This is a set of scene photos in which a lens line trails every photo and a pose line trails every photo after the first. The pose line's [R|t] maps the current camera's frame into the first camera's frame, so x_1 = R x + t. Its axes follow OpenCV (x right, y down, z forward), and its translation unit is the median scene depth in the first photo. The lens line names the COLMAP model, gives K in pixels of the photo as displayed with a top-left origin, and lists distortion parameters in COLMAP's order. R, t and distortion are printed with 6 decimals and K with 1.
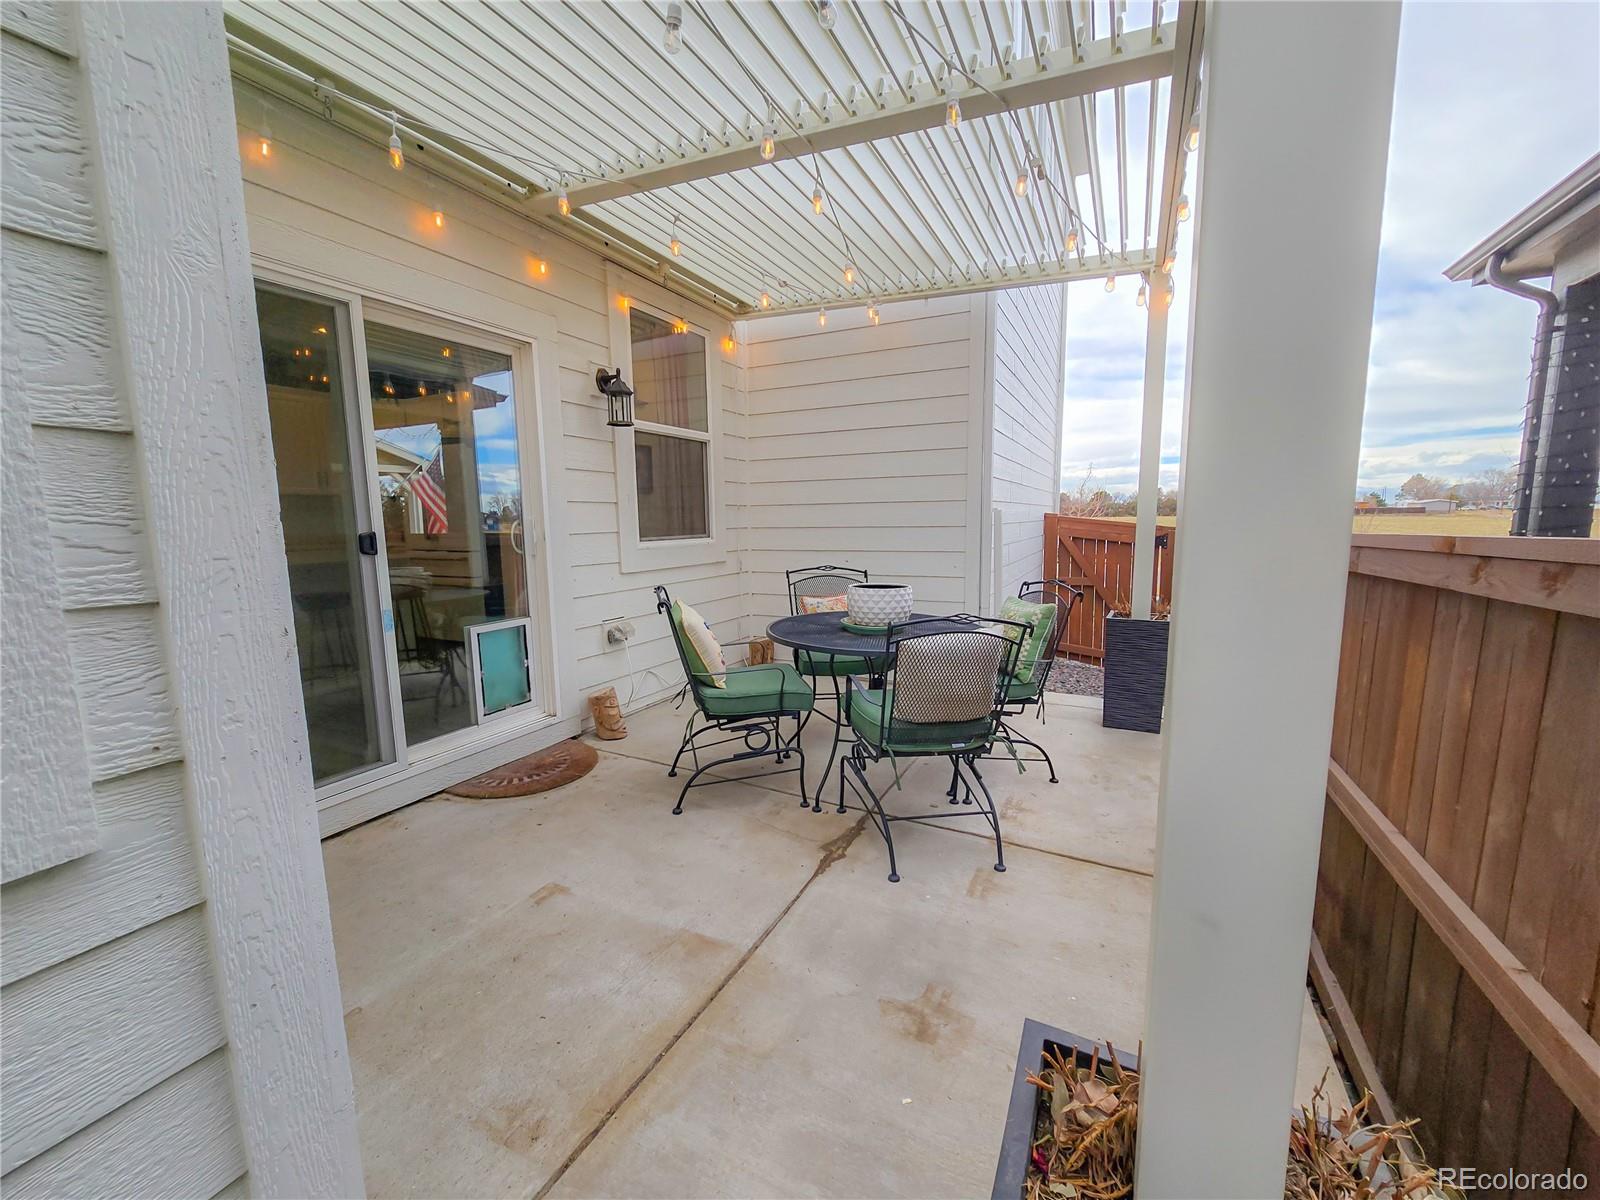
lens RADIAL K [[657.0, 0, 796.3], [0, 657.0, 607.2], [0, 0, 1]] dist [-0.005858, 0.001476]
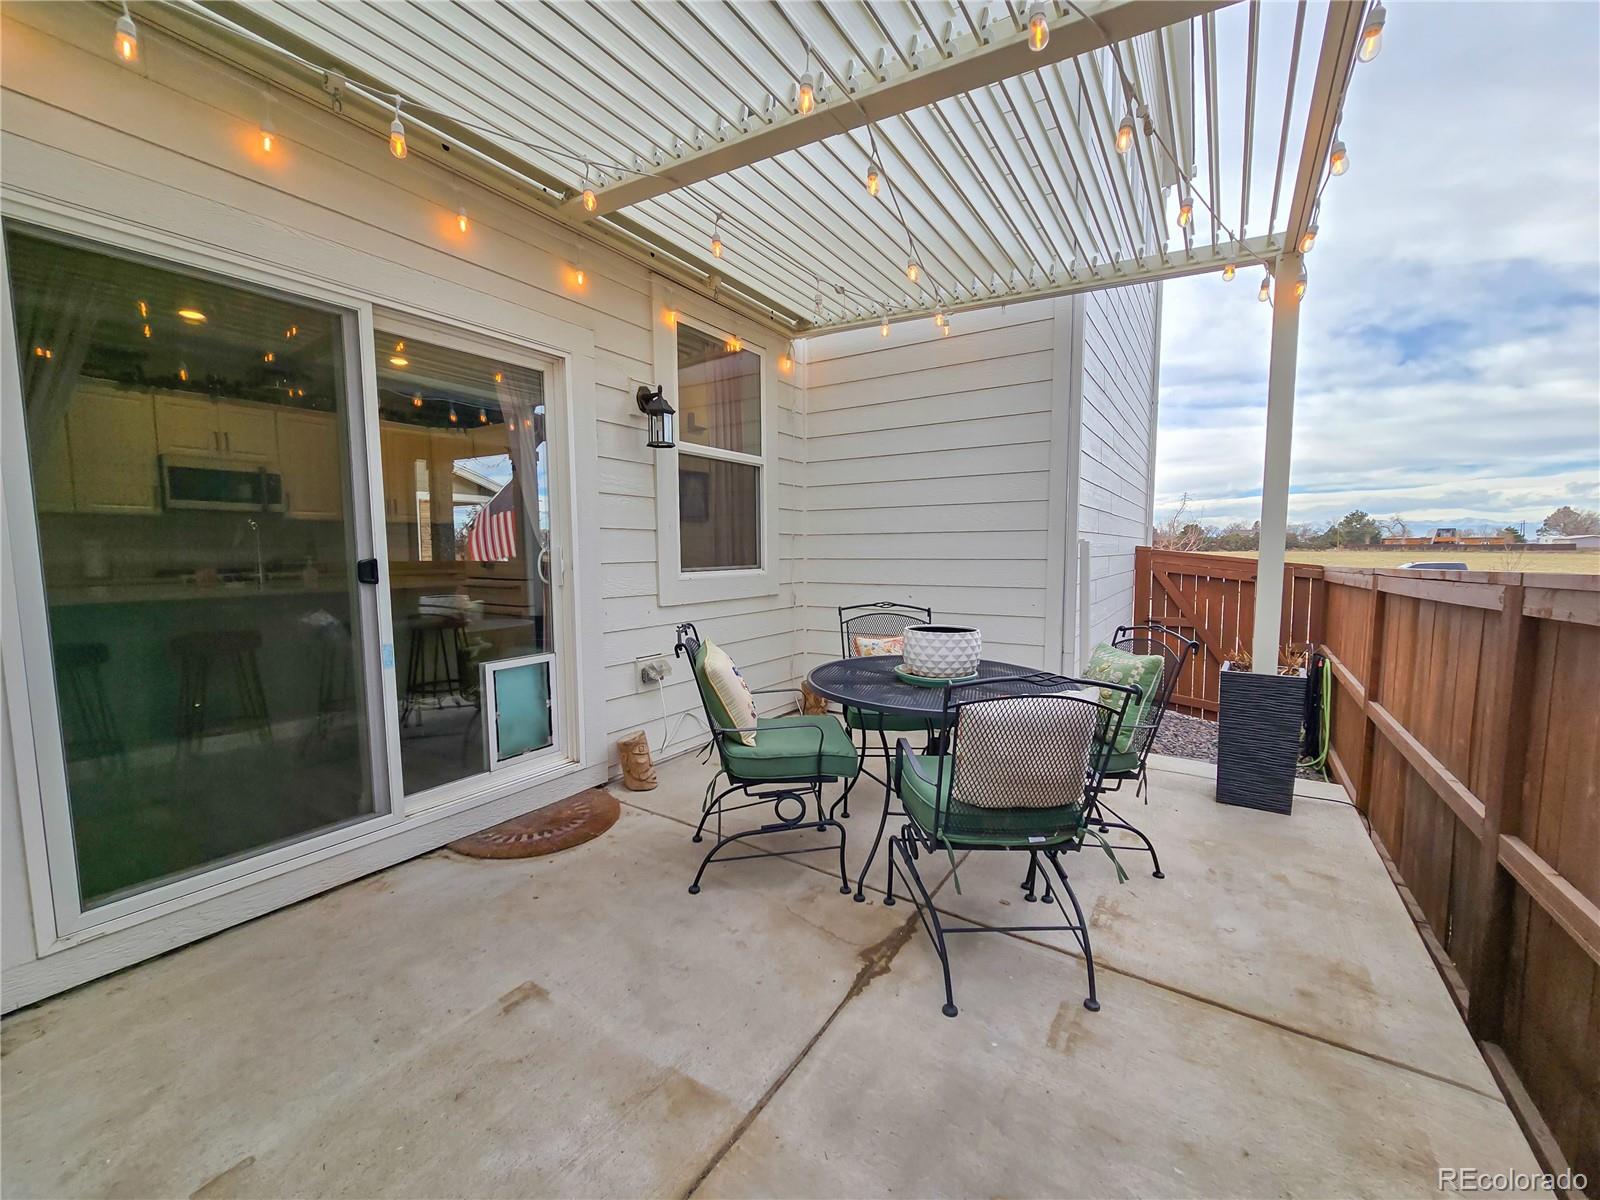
lens RADIAL K [[657.0, 0, 796.9], [0, 657.0, 609.9], [0, 0, 1]] dist [-0.005858, 0.001476]
pose [[0.993922, 0.019005, -0.108430, 0.032587], [-0.023610, 0.998866, -0.041346, -0.017317], [0.107522, 0.043655, 0.993244, 0.140121]]
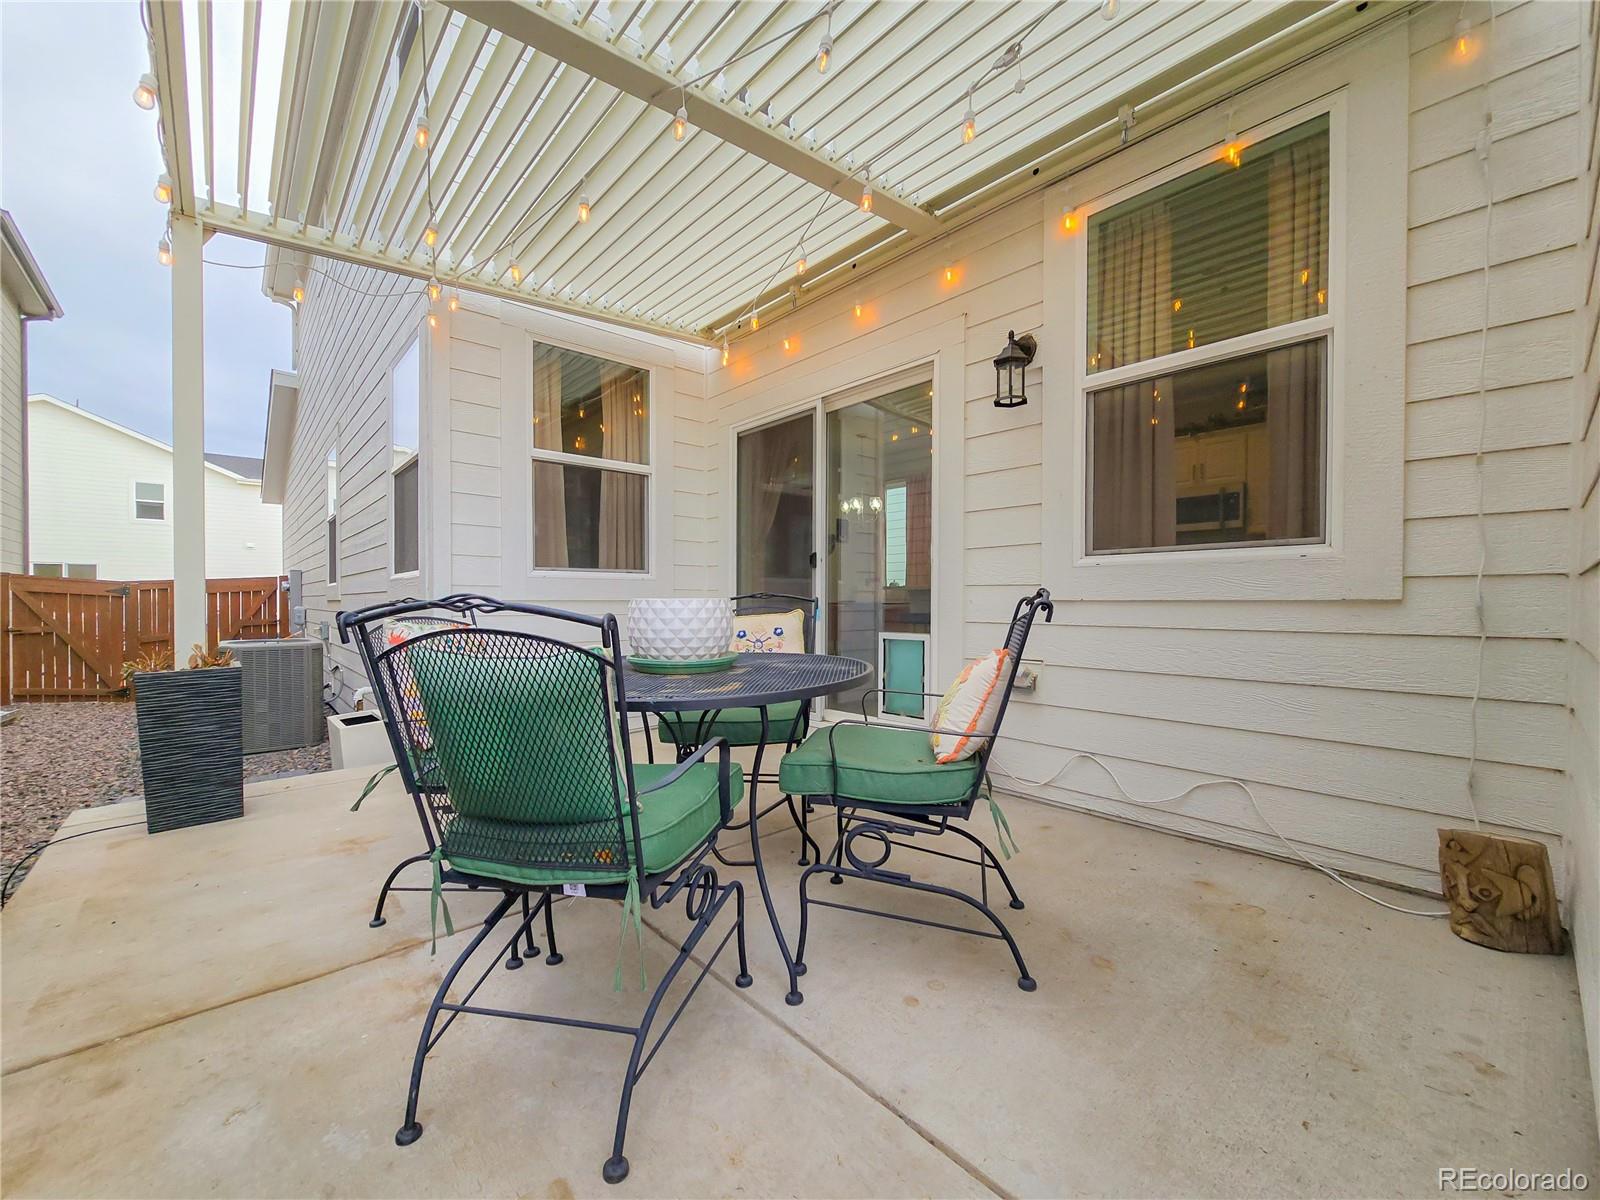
lens RADIAL K [[657.0, 0, 793.8], [0, 657.0, 607.1], [0, 0, 1]] dist [-0.005858, 0.001476]
pose [[-0.378462, 0.023124, -0.925328, 0.662019], [-0.119699, 0.990071, 0.073699, -0.084732], [0.917845, 0.138653, -0.371936, 1.332258]]
